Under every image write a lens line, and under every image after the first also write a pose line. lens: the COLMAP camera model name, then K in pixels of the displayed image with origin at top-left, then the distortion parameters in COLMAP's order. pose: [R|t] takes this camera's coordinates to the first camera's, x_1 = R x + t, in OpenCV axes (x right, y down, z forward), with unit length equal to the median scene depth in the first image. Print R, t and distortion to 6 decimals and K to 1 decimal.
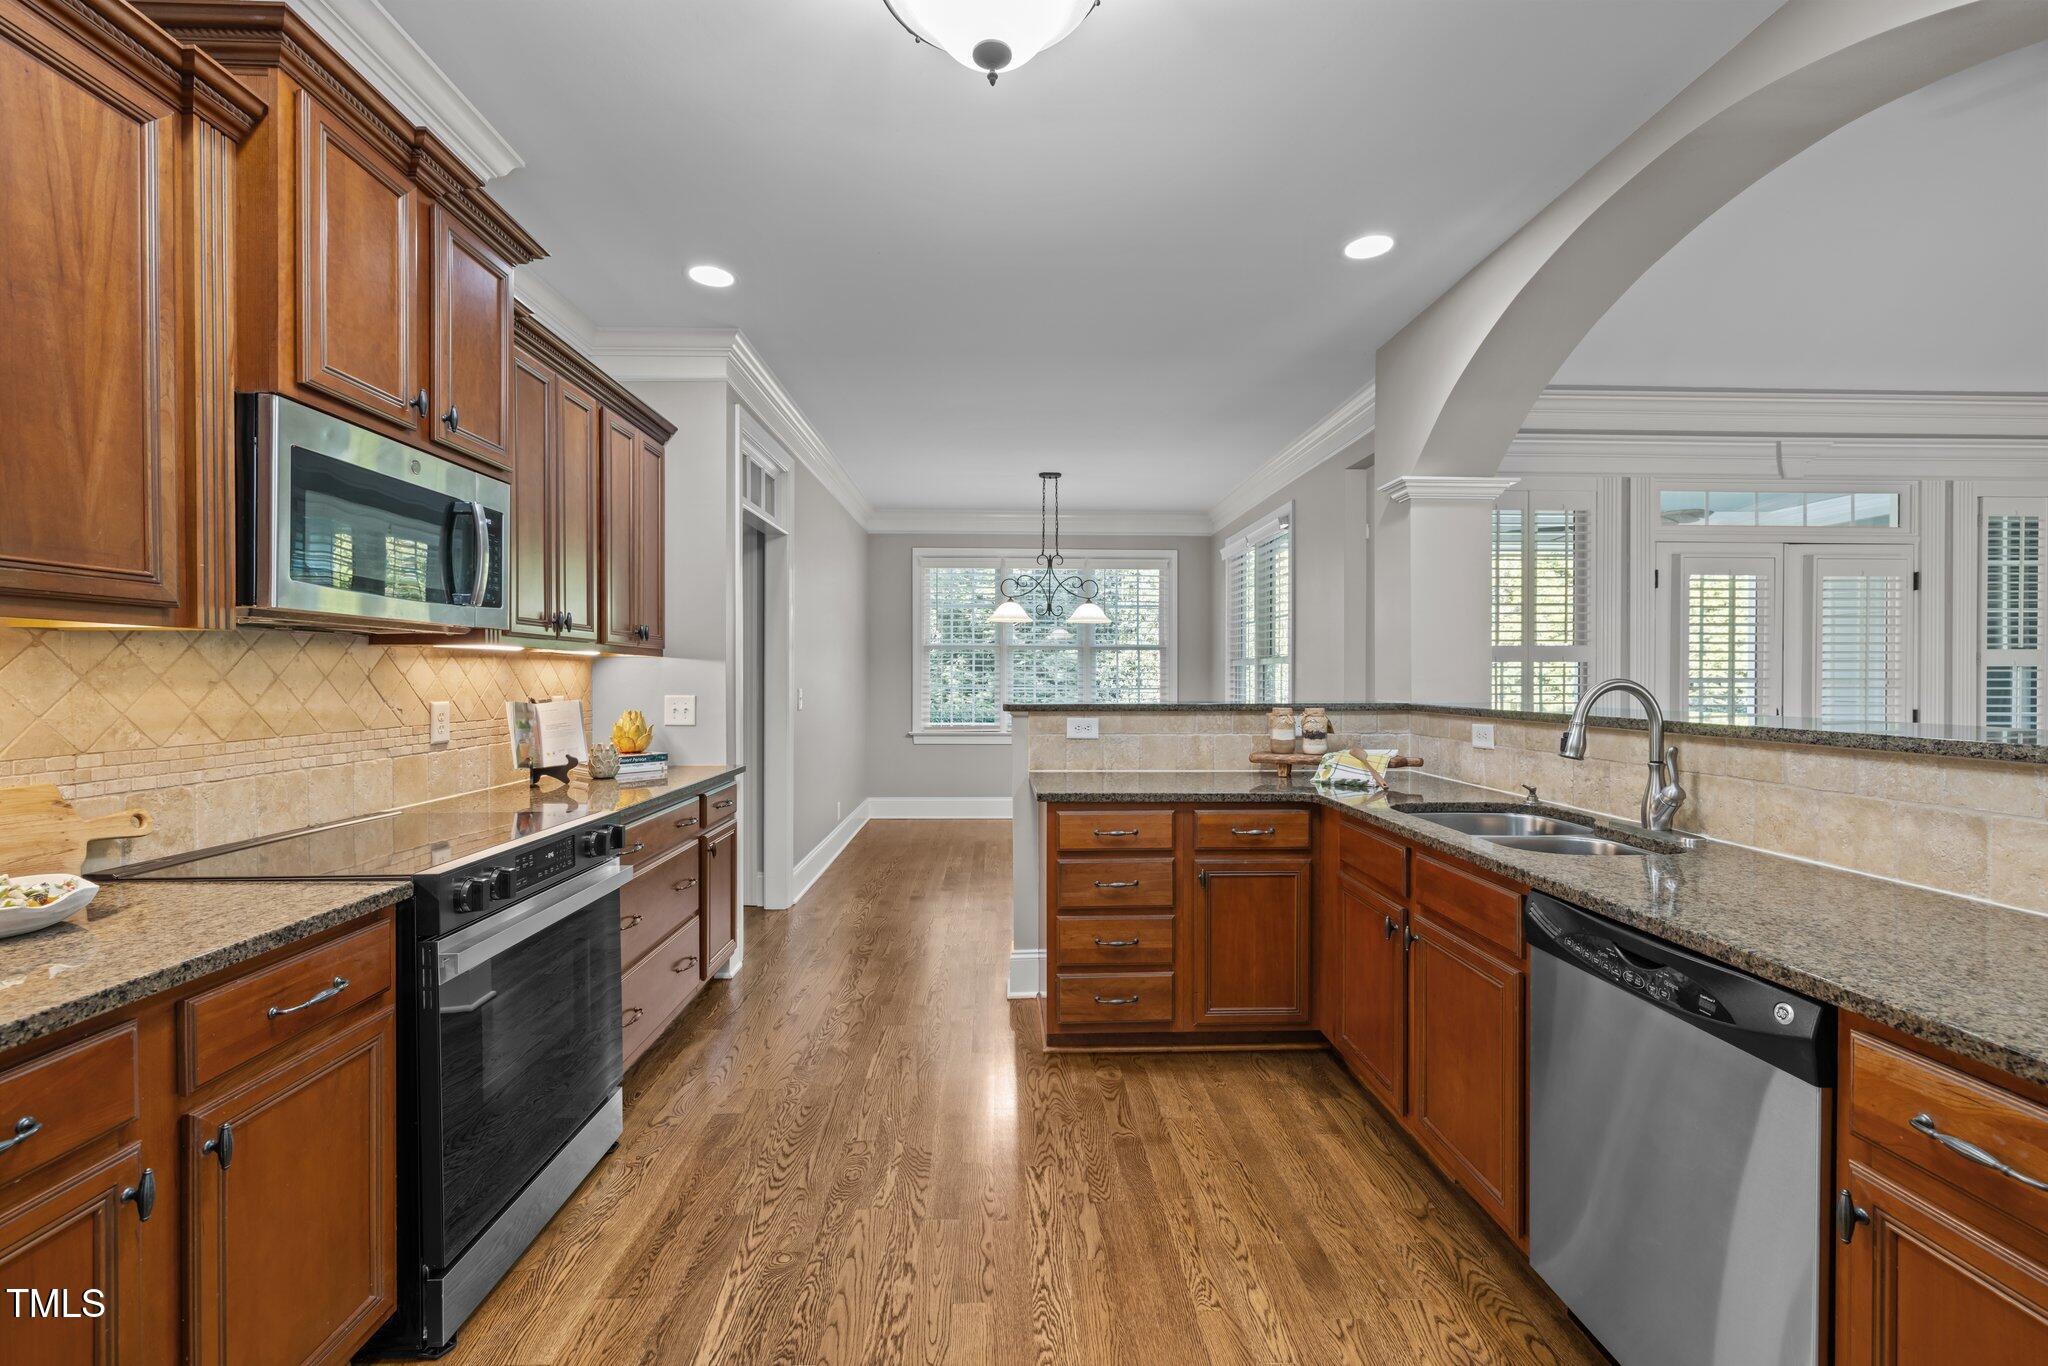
lens RADIAL K [[849.5, 0, 1020.4], [0, 849.5, 680.9], [0, 0, 1]] dist [0.001199, 0.000288]
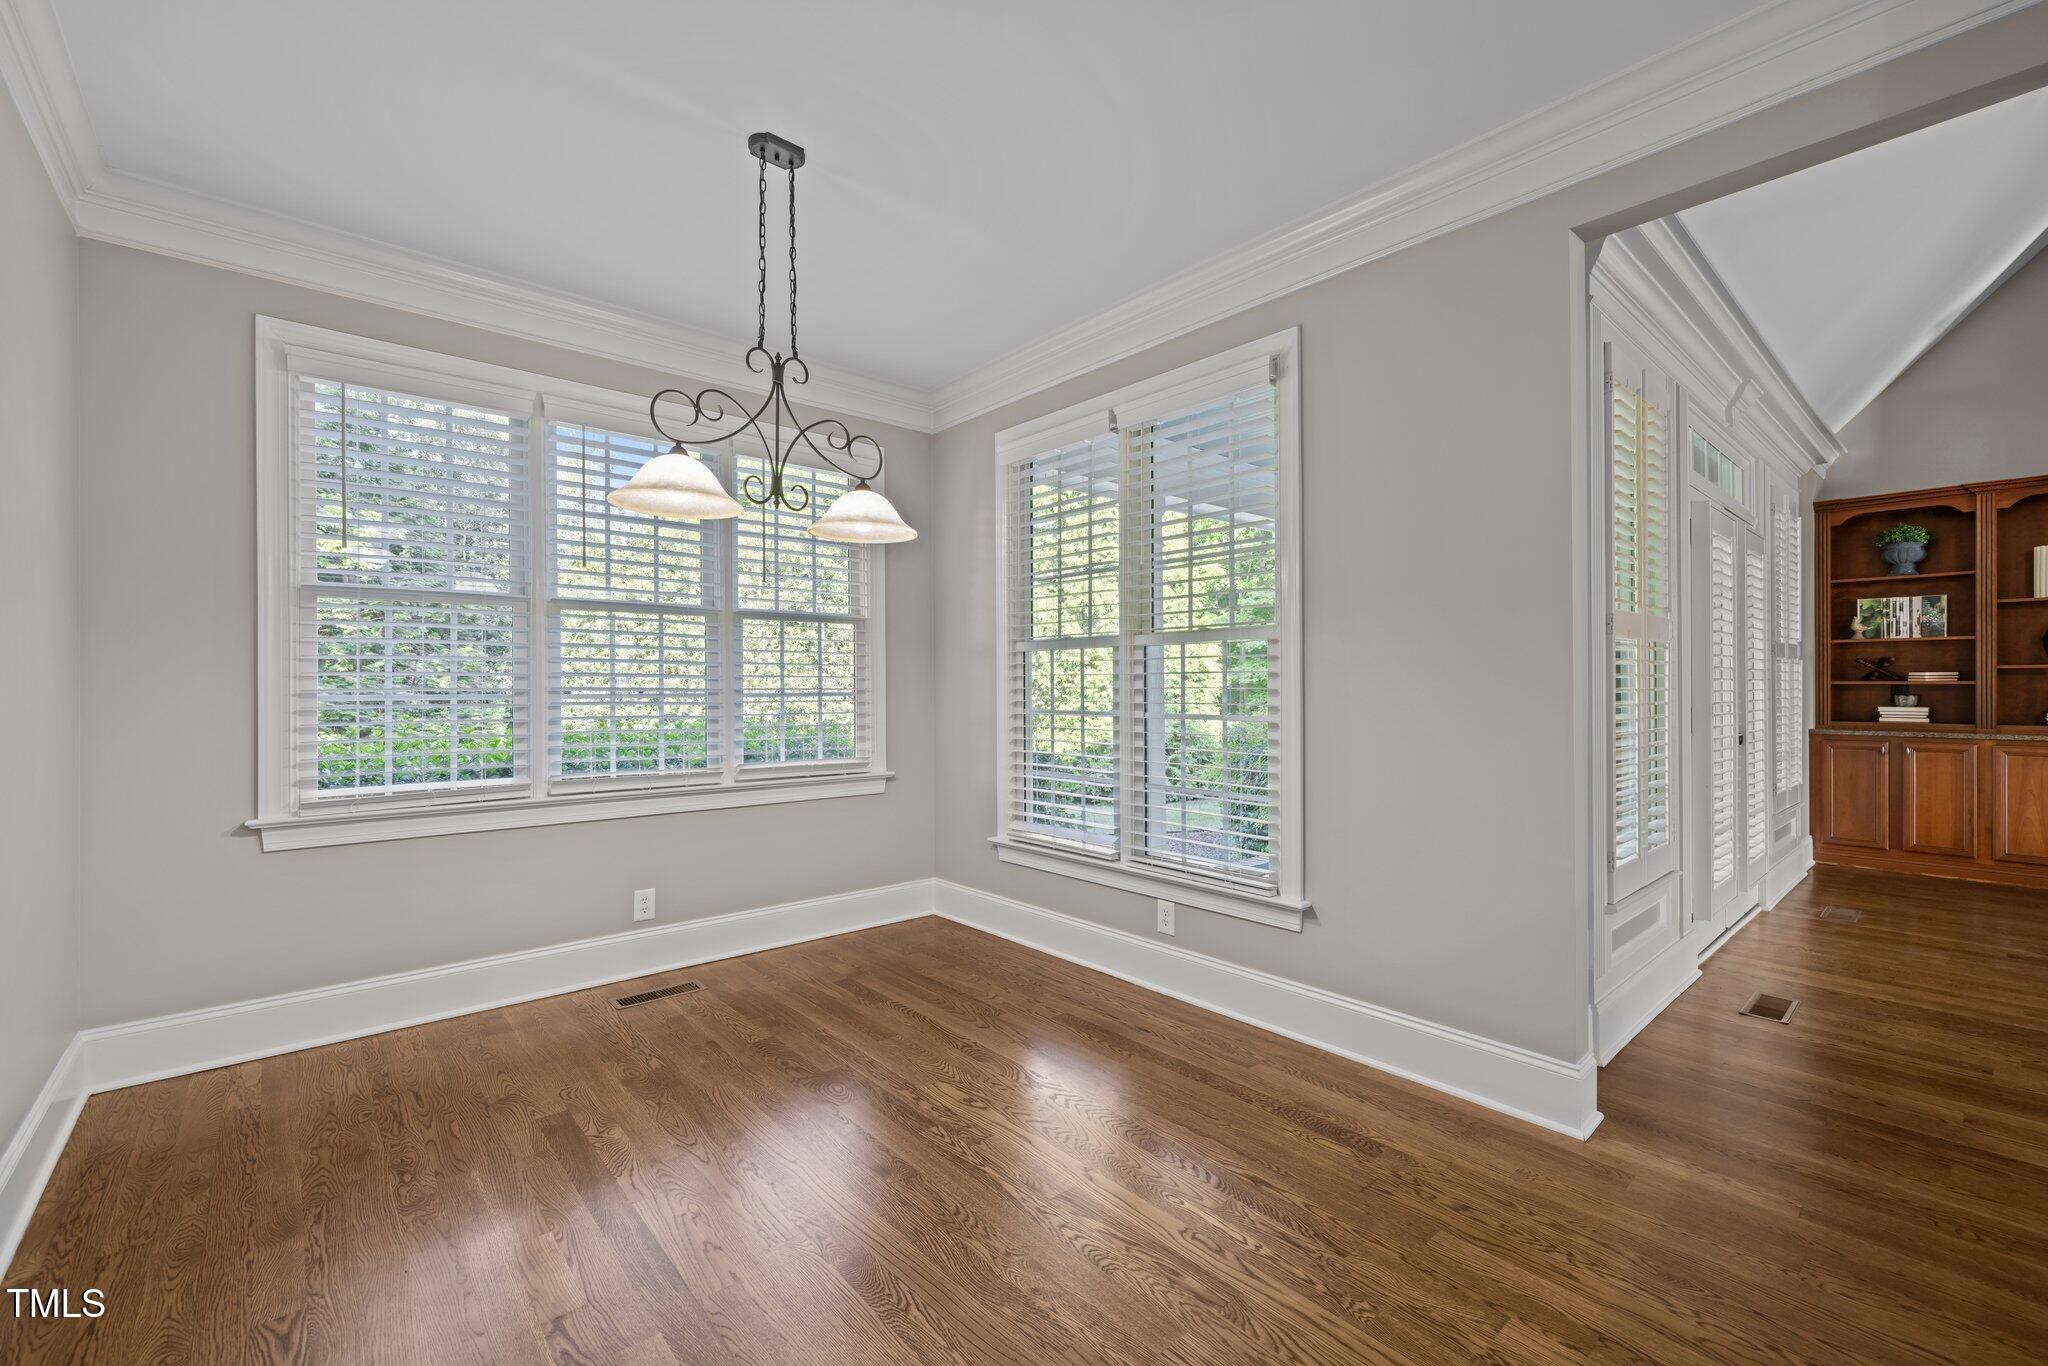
lens RADIAL K [[860.3, 0, 1024.9], [0, 860.3, 680.7], [0, 0, 1]] dist [0.001612, 0.000417]
pose [[0.771860, -0.001142, 0.635791, -0.343183], [0.007668, 0.999942, -0.007513, 0.019391], [-0.635746, 0.010674, 0.771825, 1.636117]]
